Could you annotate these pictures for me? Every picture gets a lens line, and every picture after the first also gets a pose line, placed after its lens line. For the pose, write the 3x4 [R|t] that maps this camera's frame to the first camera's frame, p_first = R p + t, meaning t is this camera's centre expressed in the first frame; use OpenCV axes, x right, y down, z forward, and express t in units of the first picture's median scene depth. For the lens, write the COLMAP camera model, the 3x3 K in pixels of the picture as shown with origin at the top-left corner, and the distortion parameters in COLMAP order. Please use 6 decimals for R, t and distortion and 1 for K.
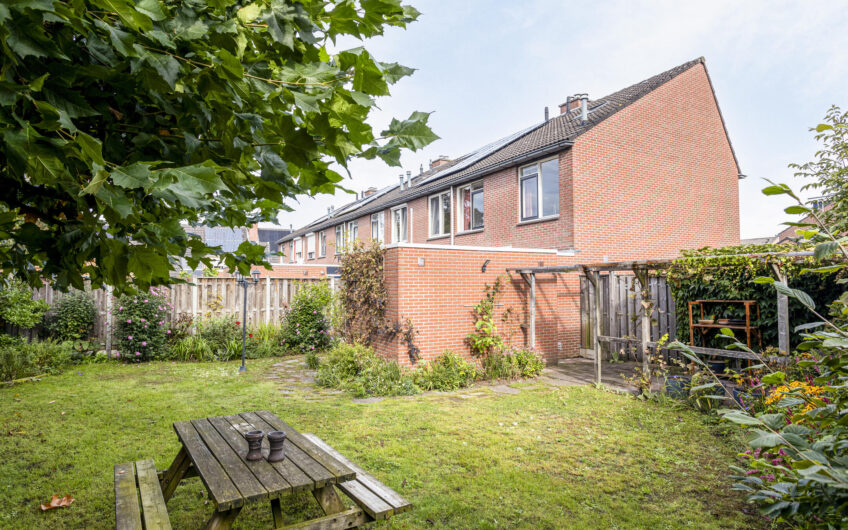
lens RADIAL K [[514.1, 0, 425.4], [0, 514.1, 282.9], [0, 0, 1]] dist [-0.000869, 0.000711]
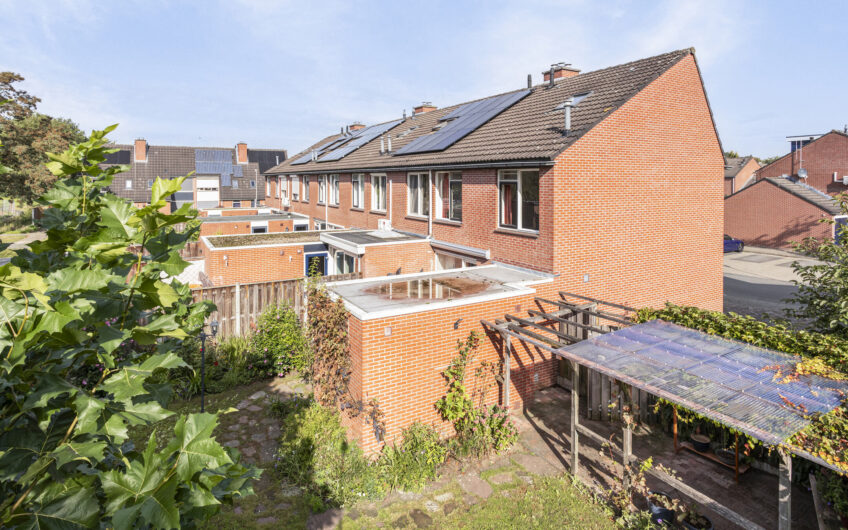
lens RADIAL K [[484.2, 0, 422.6], [0, 484.2, 193.9], [0, 0, 1]] dist [0.001969, 0.000497]
pose [[0.999917, 0.002009, 0.012704, 0.029555], [-0.002807, 0.998003, 0.063108, -0.236566], [-0.012552, -0.063138, 0.997926, 0.098008]]
